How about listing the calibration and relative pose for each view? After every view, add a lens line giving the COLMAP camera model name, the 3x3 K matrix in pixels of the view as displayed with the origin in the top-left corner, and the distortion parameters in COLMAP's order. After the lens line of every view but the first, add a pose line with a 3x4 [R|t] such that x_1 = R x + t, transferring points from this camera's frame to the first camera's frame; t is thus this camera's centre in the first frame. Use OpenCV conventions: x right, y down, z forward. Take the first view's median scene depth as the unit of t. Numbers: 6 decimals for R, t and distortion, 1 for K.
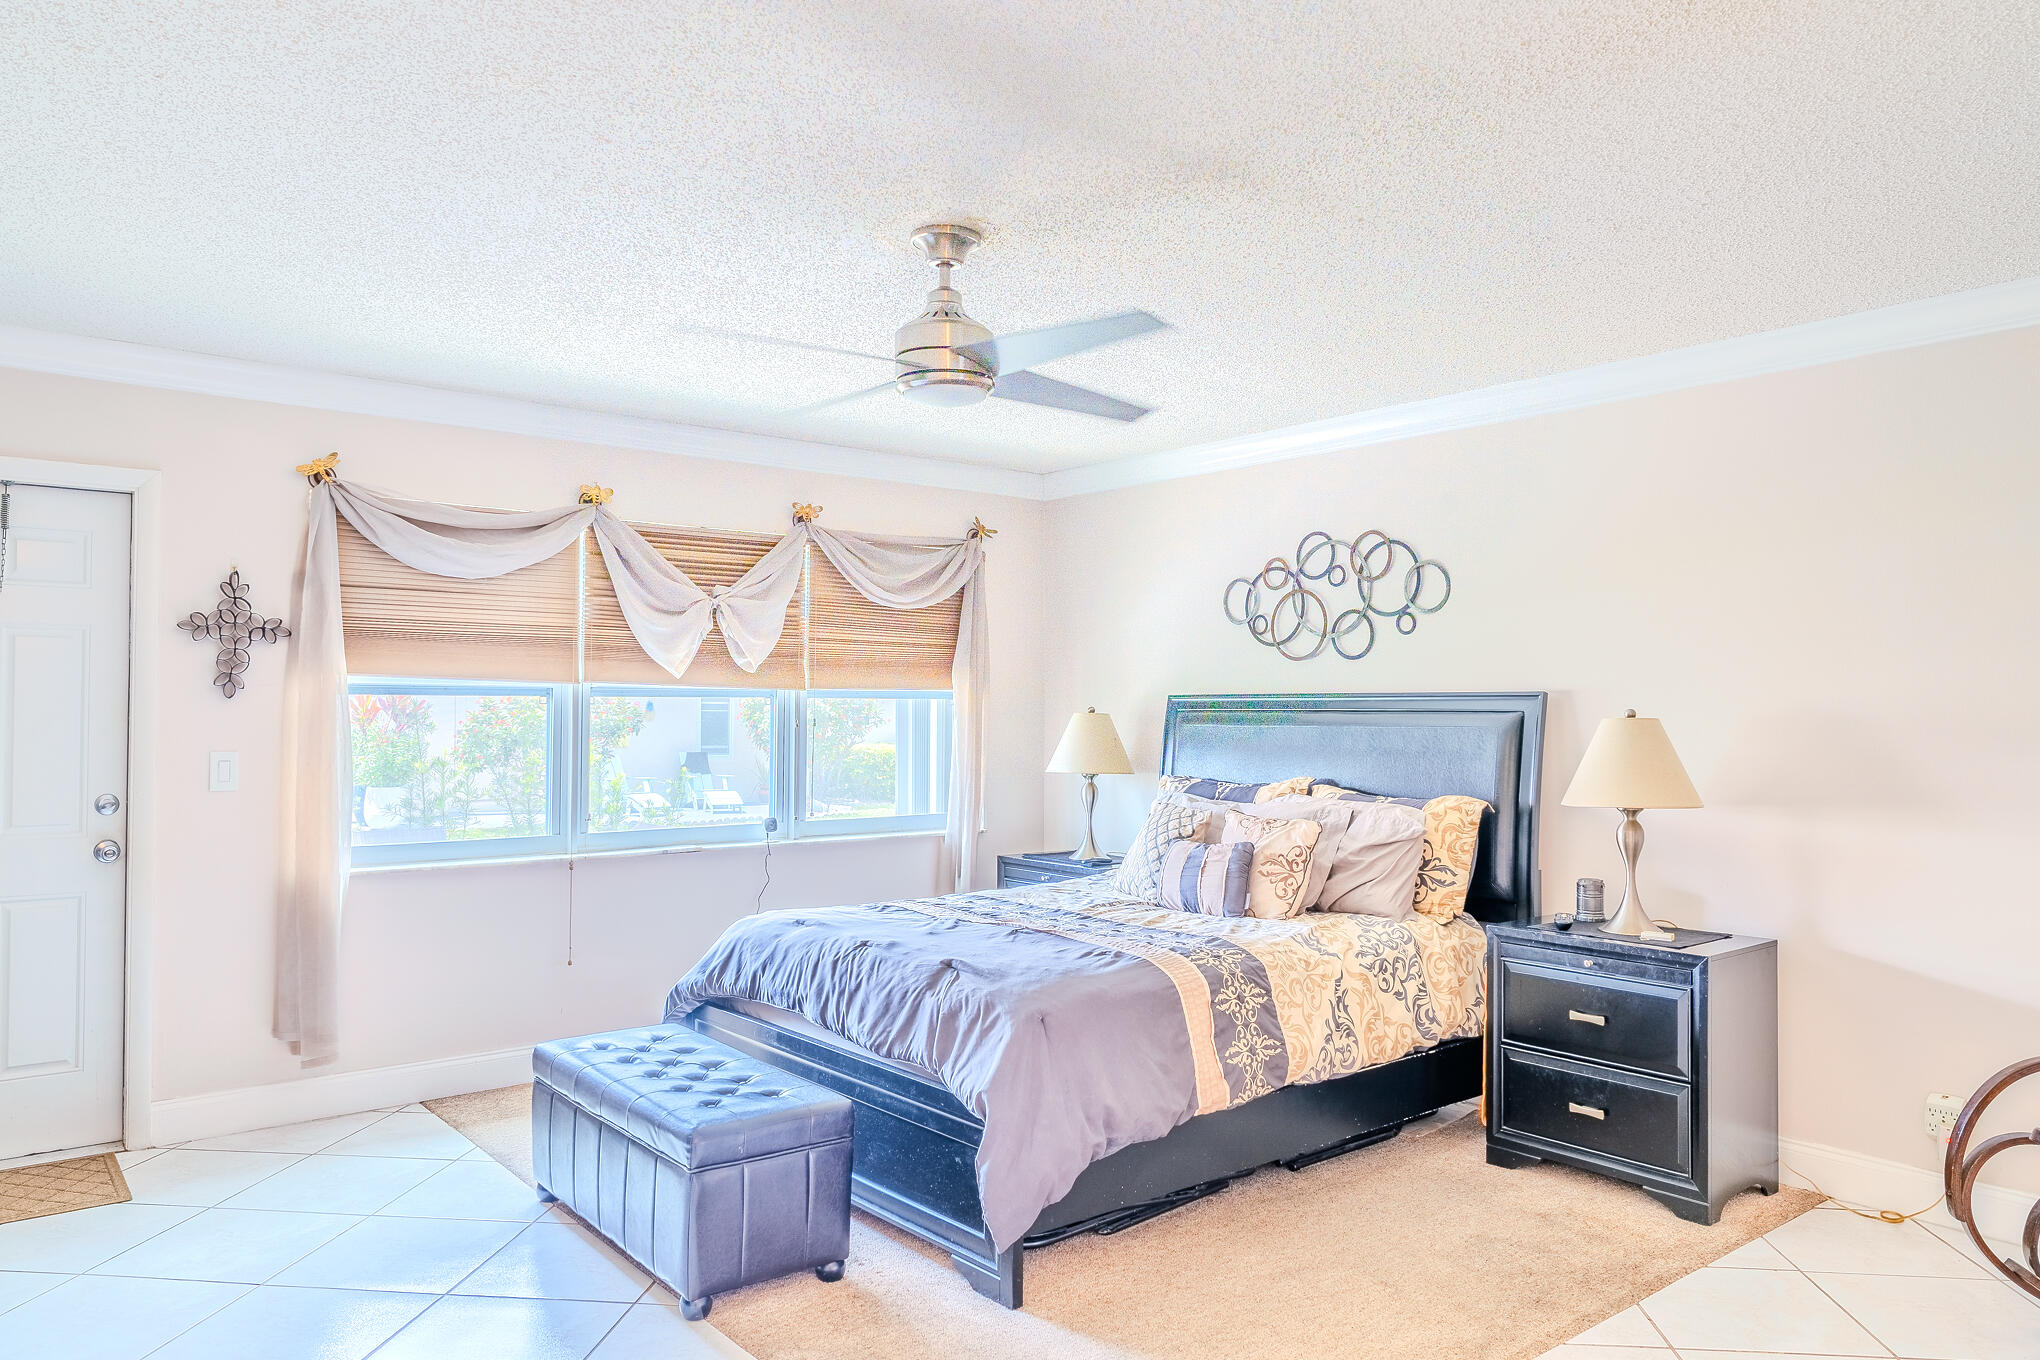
lens RADIAL K [[1364.0, 0, 1019.6], [0, 1364.0, 687.9], [0, 0, 1]] dist [-0.022306, 0.013124]
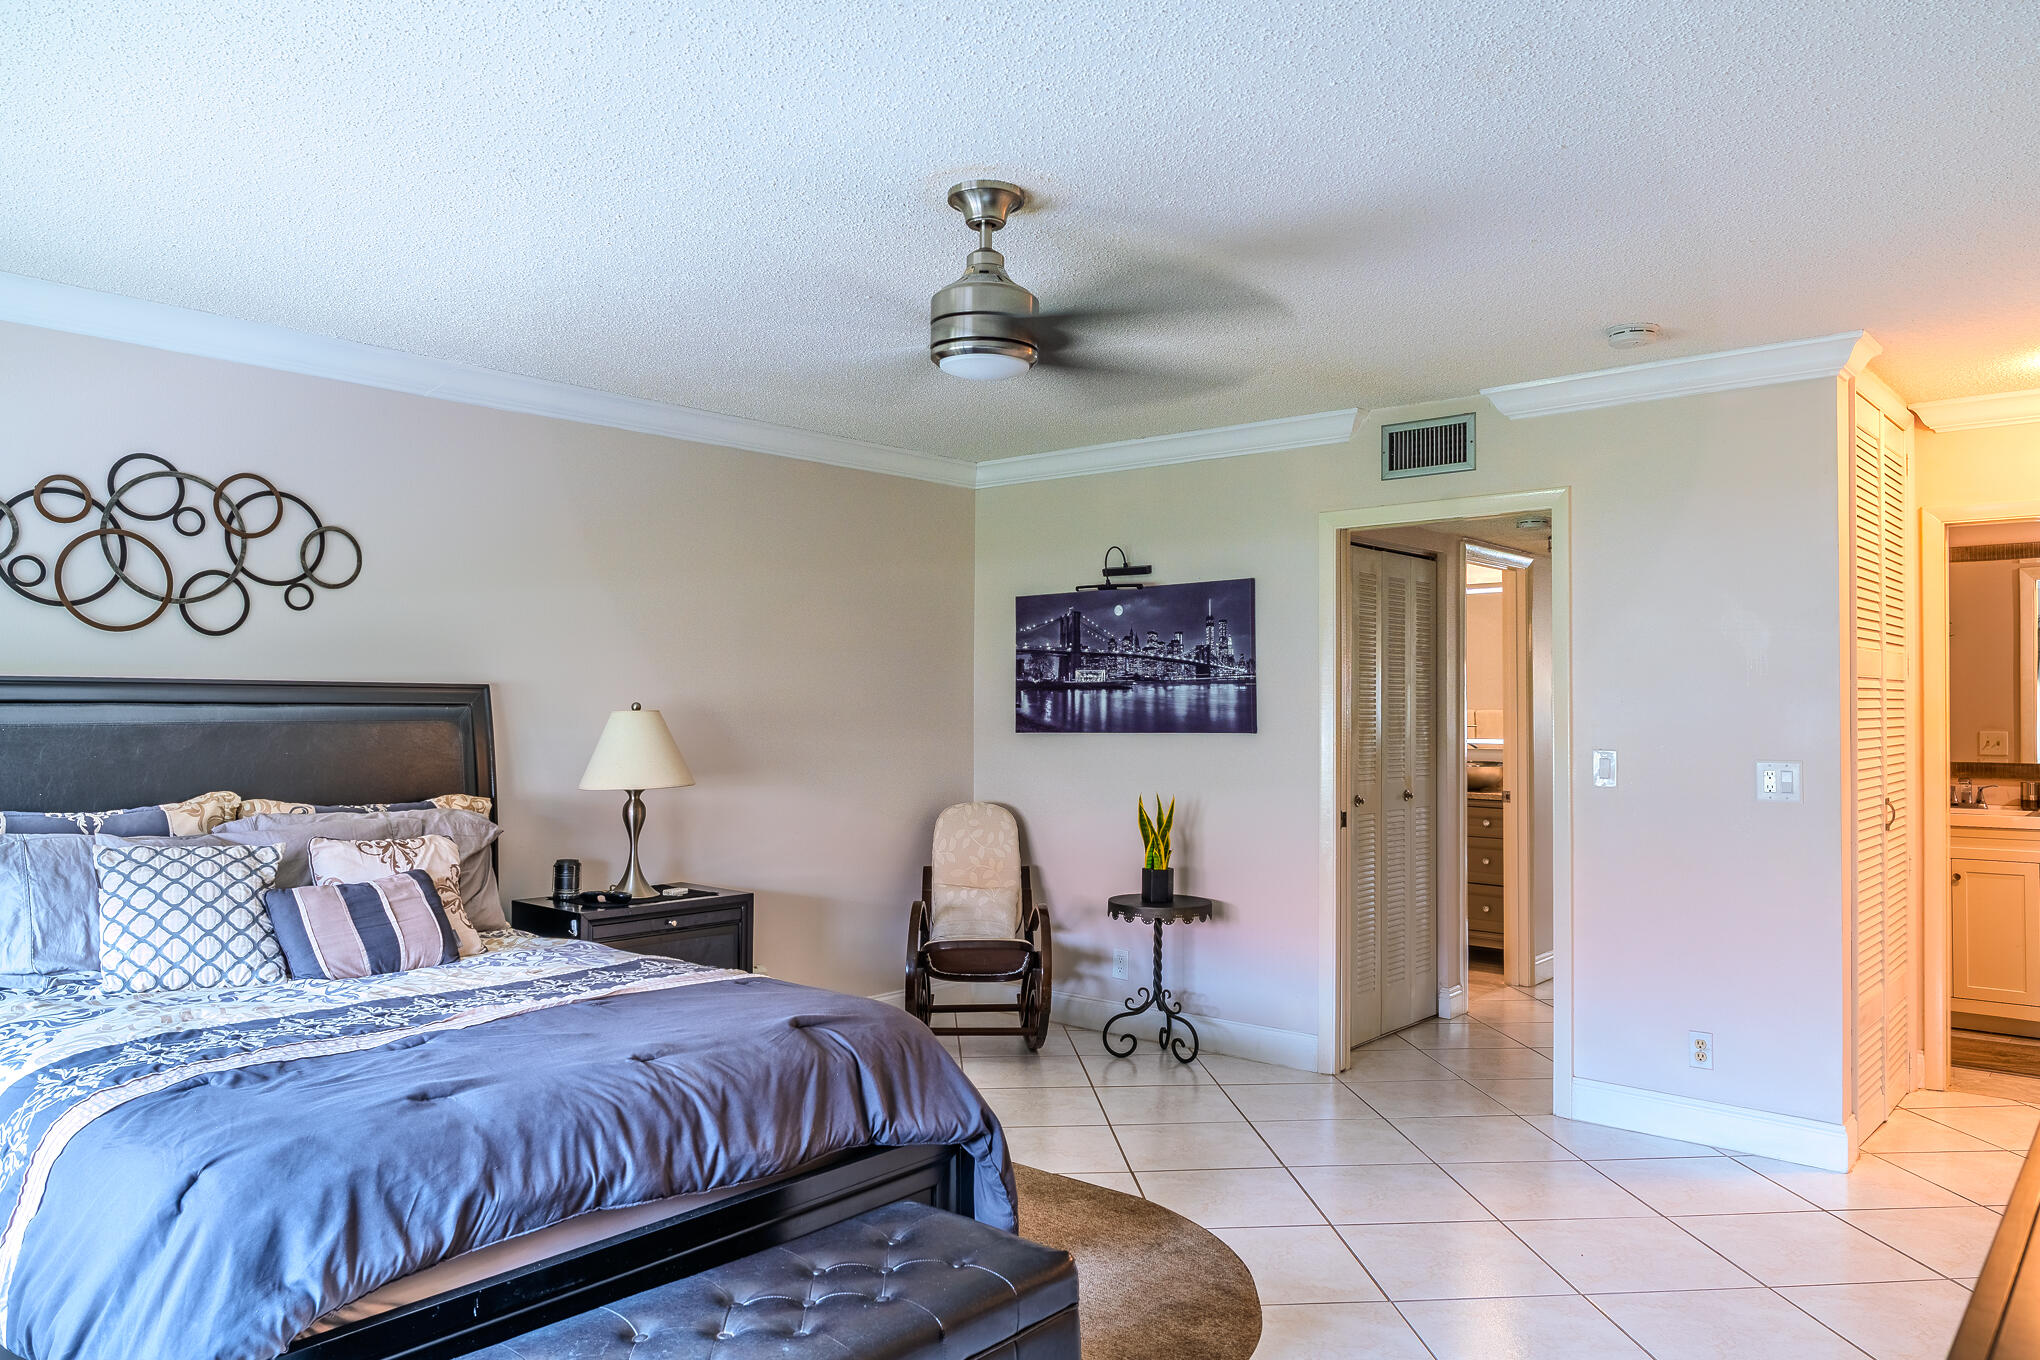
lens RADIAL K [[1364.0, 0, 1018.1], [0, 1364.0, 687.0], [0, 0, 1]] dist [-0.022306, 0.013124]
pose [[-0.152946, 0.007625, 0.988205, -0.579377], [-0.025755, 0.999600, -0.011699, 0.005475], [-0.987899, -0.027241, -0.152689, 0.671193]]
